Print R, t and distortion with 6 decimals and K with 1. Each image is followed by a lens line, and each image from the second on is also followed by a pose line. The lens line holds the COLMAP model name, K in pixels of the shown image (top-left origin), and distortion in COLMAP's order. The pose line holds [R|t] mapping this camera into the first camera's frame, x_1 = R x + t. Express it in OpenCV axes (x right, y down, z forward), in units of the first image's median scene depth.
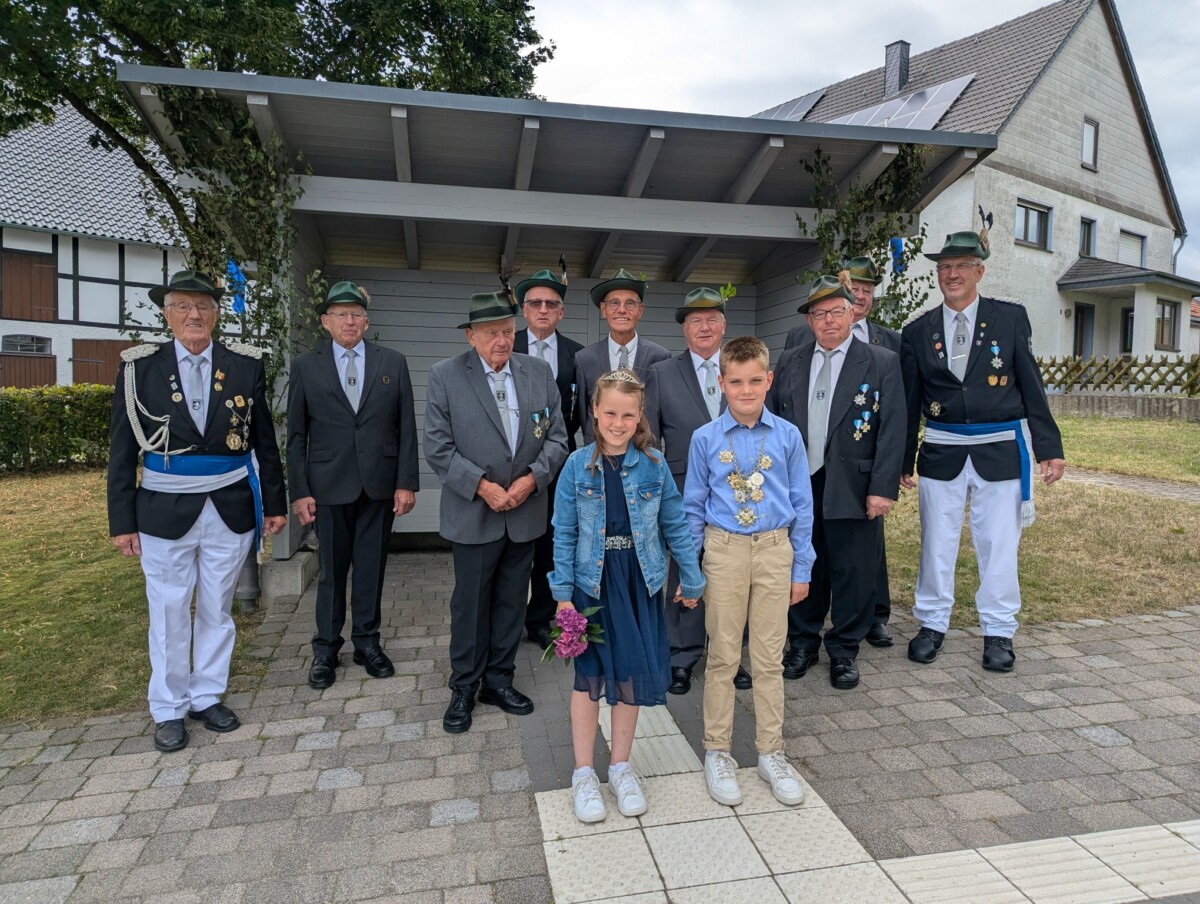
lens RADIAL K [[825.6, 0, 603.2], [0, 825.6, 454.0], [0, 0, 1]] dist [0.028694, -0.020841]
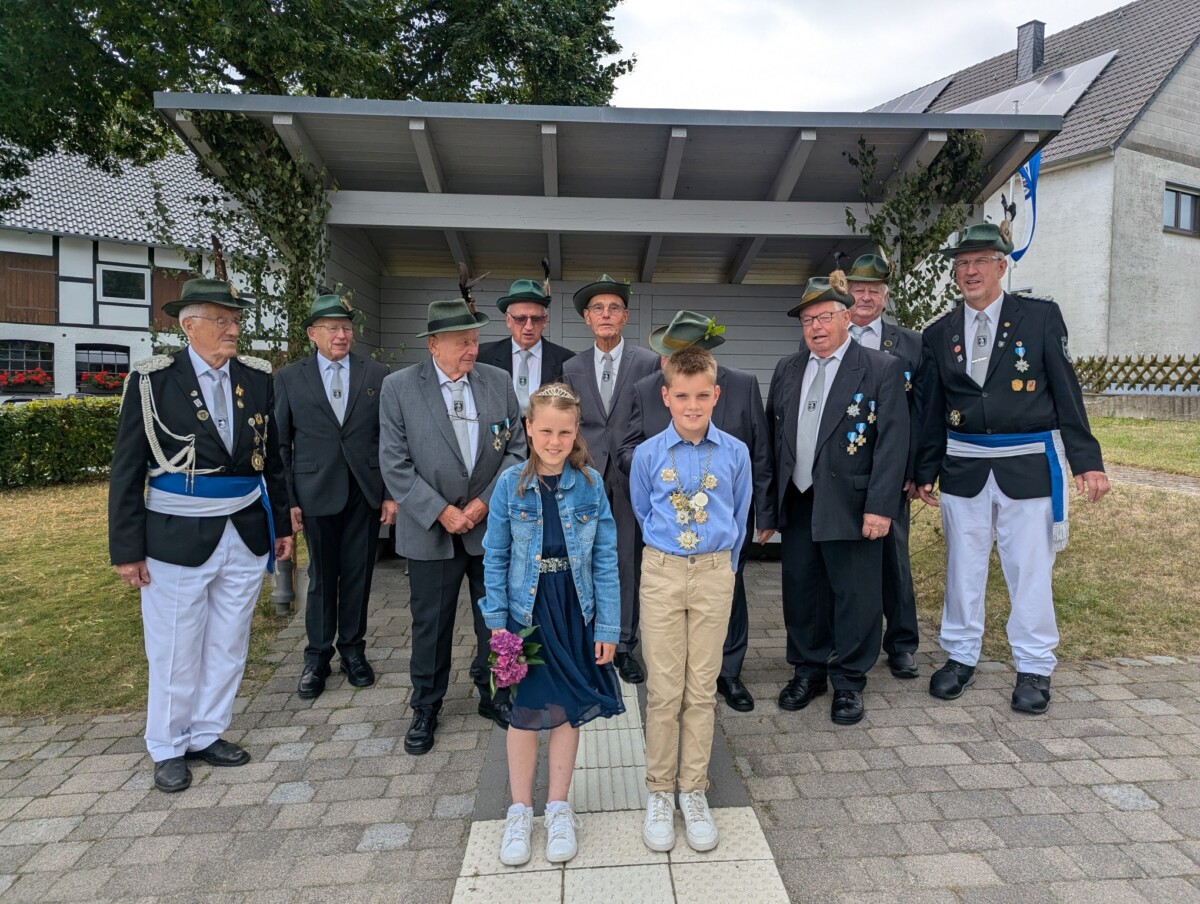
lens RADIAL K [[825.6, 0, 601.8], [0, 825.6, 448.6], [0, 0, 1]] dist [0.028694, -0.020841]
pose [[0.989872, 0.003777, -0.141915, 0.152213], [-0.005214, 0.999939, -0.009756, -0.011670], [0.141869, 0.010397, 0.989831, 0.048205]]
